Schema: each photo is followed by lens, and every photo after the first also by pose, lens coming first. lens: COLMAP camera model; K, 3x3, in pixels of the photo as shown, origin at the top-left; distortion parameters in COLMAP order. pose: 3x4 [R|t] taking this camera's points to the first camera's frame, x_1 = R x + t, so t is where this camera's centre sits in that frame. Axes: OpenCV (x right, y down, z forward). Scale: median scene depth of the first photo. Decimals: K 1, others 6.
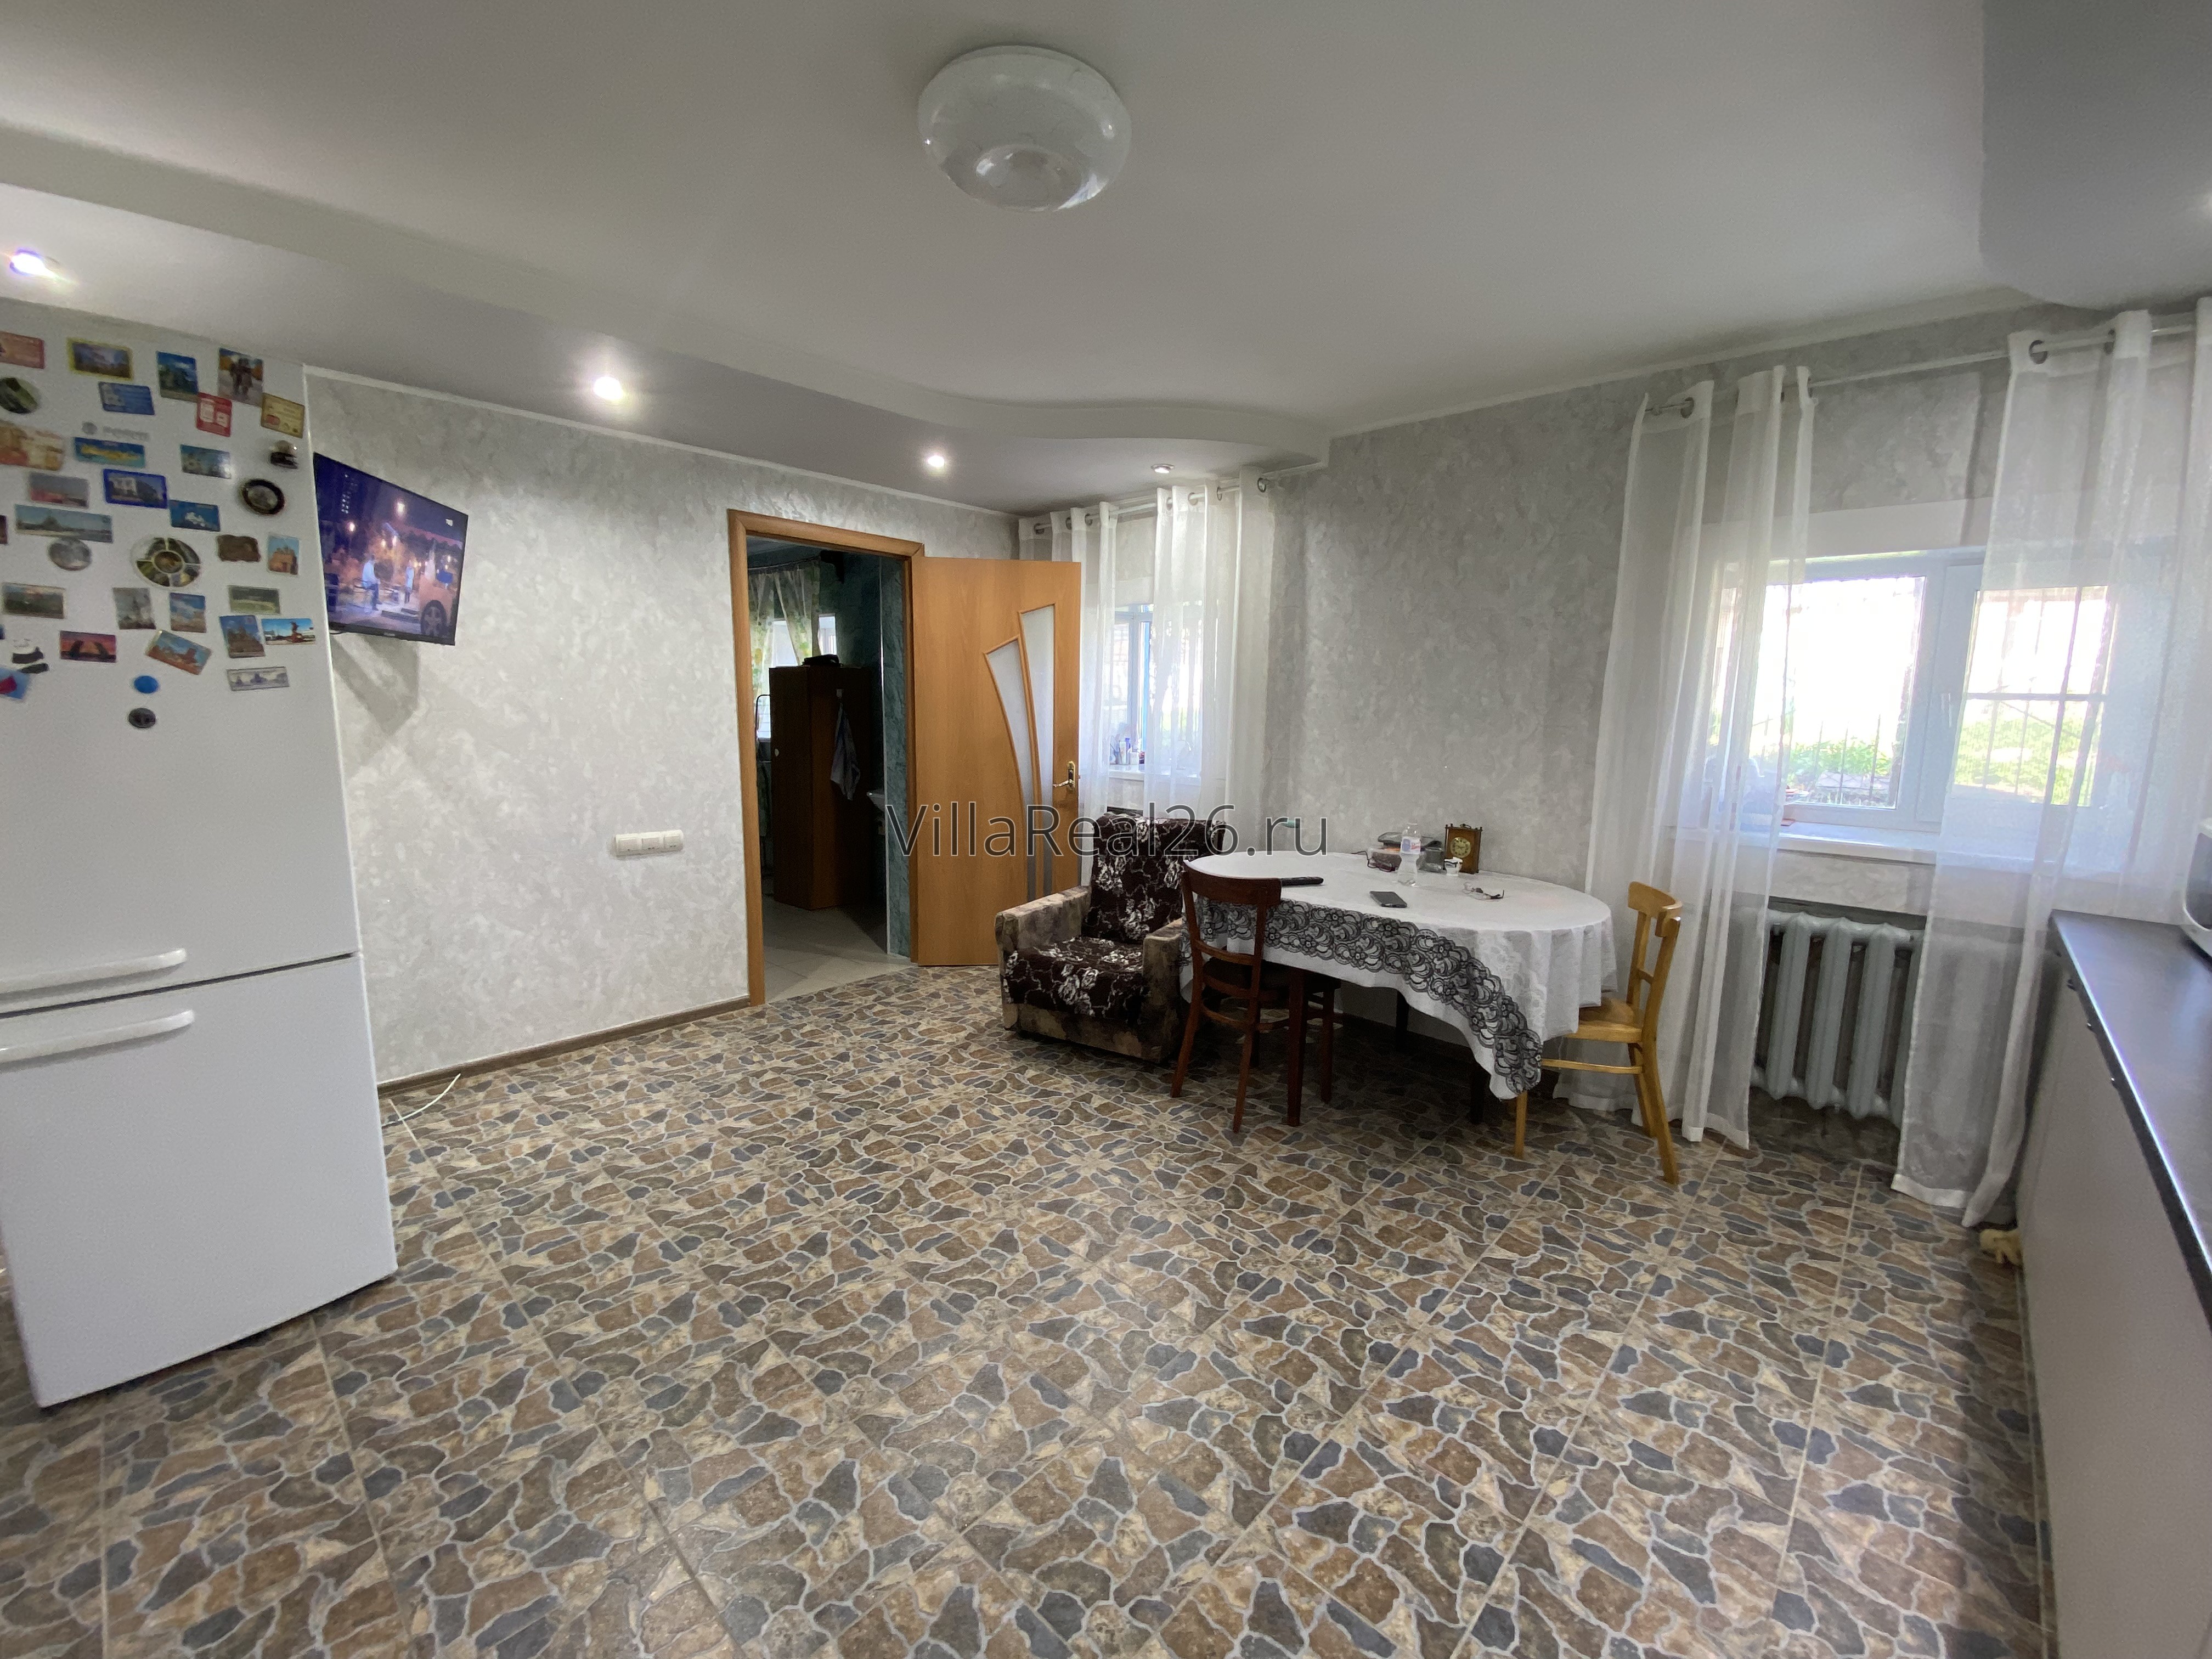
lens RADIAL K [[890.5, 0, 1105.1], [0, 890.5, 825.3], [0, 0, 1]] dist [0.029745, -0.023227]
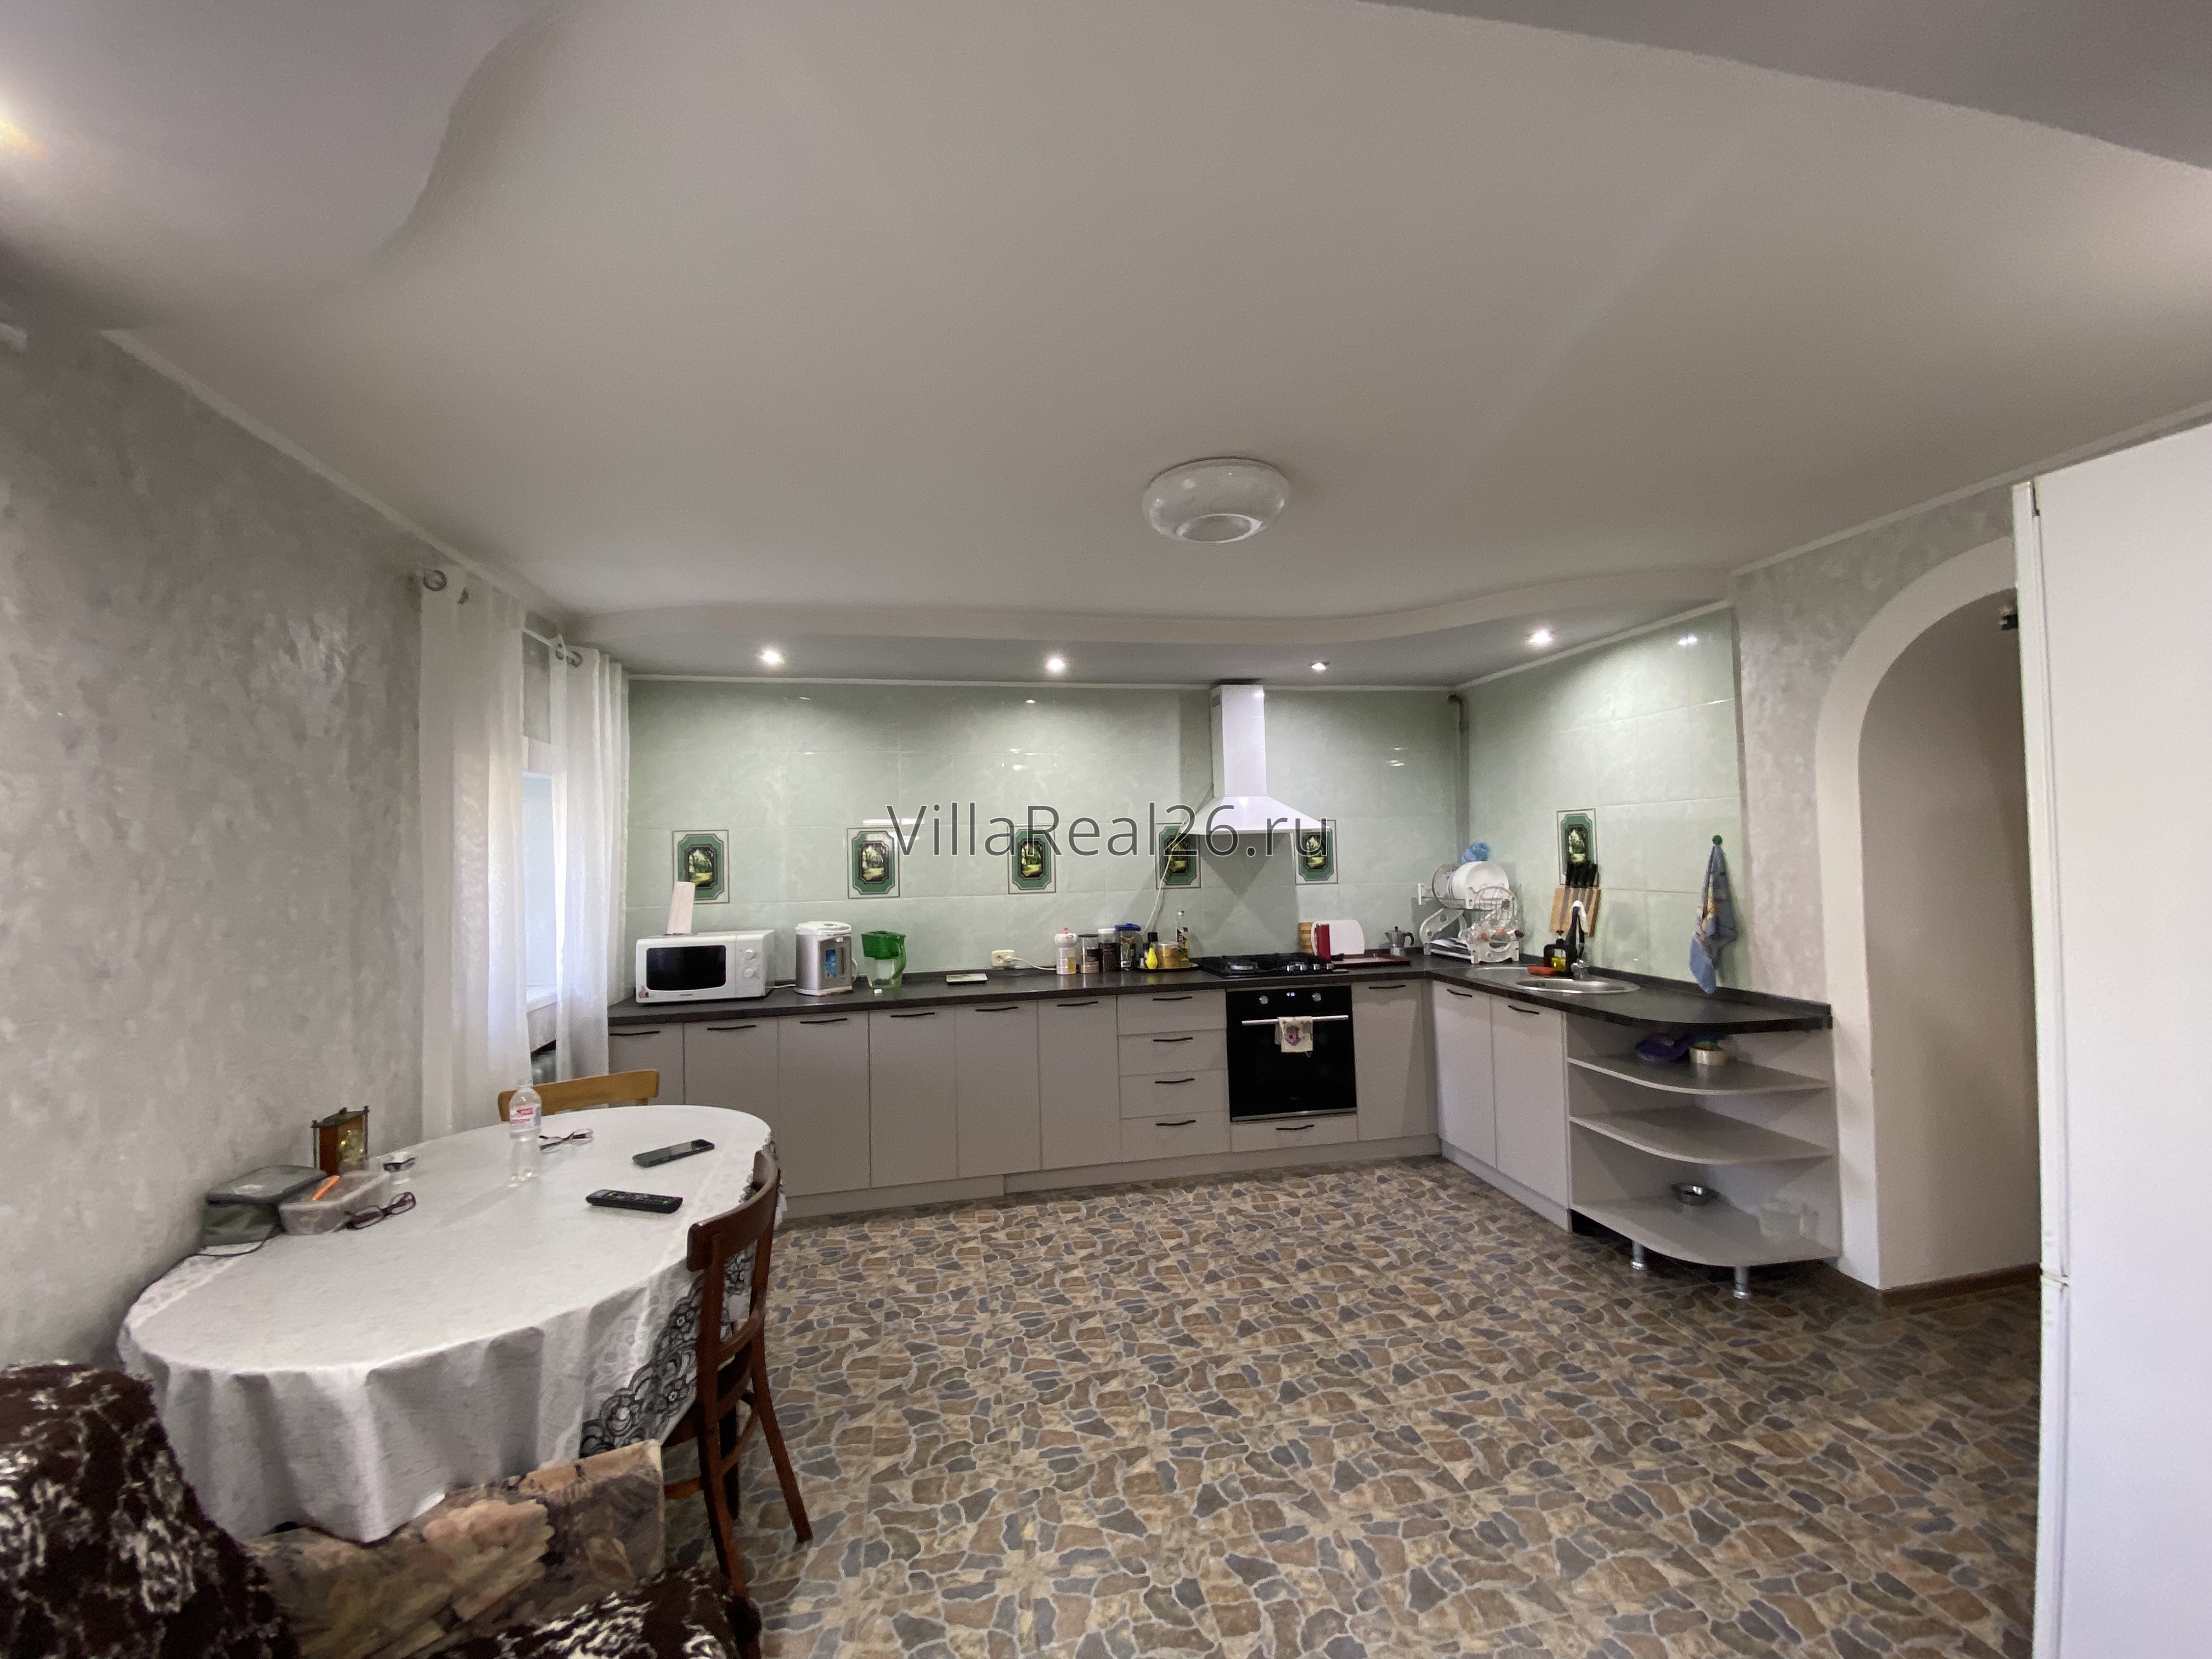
lens RADIAL K [[890.5, 0, 1105.1], [0, 890.5, 825.3], [0, 0, 1]] dist [0.029745, -0.023227]
pose [[-0.810391, 0.018477, 0.585598, -0.582513], [0.092291, 0.991050, 0.096449, -0.309818], [-0.578574, 0.132207, -0.804844, 1.747467]]
